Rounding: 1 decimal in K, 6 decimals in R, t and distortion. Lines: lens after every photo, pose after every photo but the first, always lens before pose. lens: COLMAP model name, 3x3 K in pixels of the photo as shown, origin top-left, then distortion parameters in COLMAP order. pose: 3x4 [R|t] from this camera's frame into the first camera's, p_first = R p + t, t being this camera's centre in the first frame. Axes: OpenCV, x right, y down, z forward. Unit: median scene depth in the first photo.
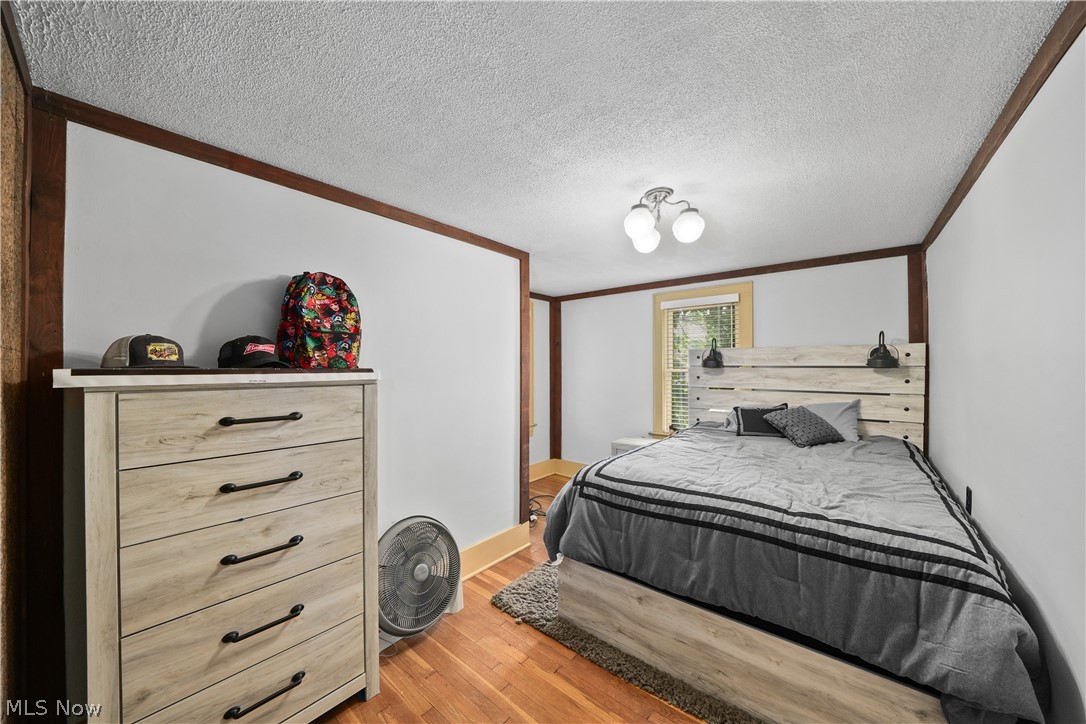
lens RADIAL K [[378.3, 0, 538.1], [0, 378.3, 366.1], [0, 0, 1]] dist [-0.009026, -0.000259]
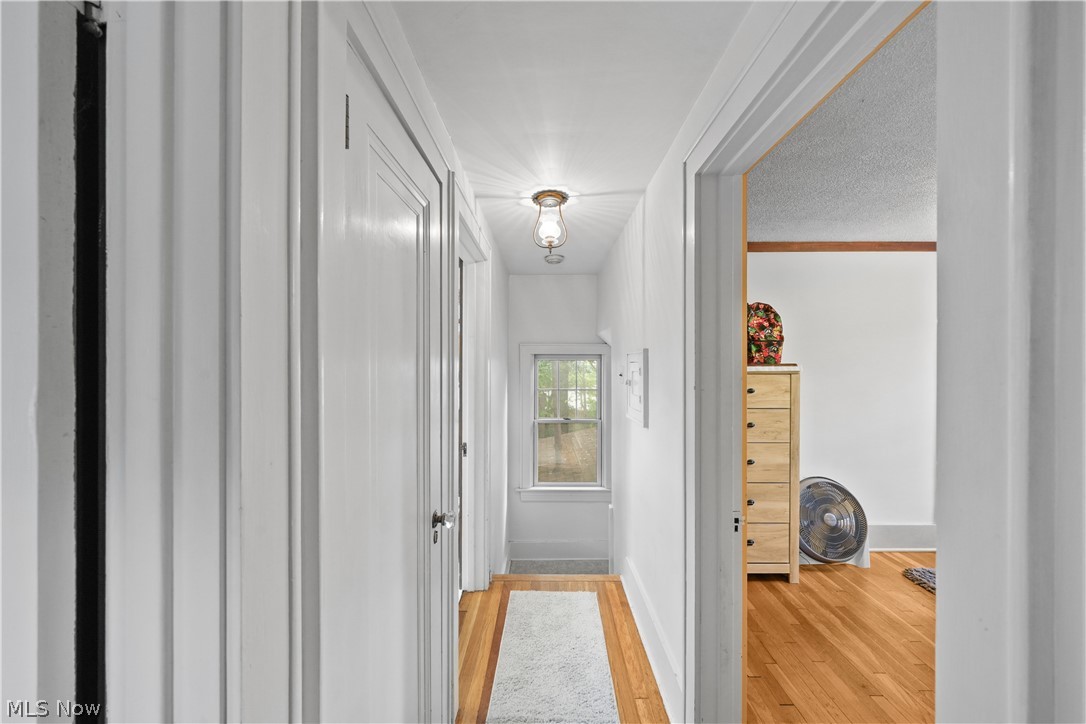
lens RADIAL K [[378.3, 0, 539.8], [0, 378.3, 364.5], [0, 0, 1]] dist [-0.009026, -0.000259]
pose [[0.627489, 0.002680, -0.778621, 0.081909], [0.003174, 0.999977, 0.005999, -0.002238], [0.778619, -0.006236, 0.627466, -0.682369]]
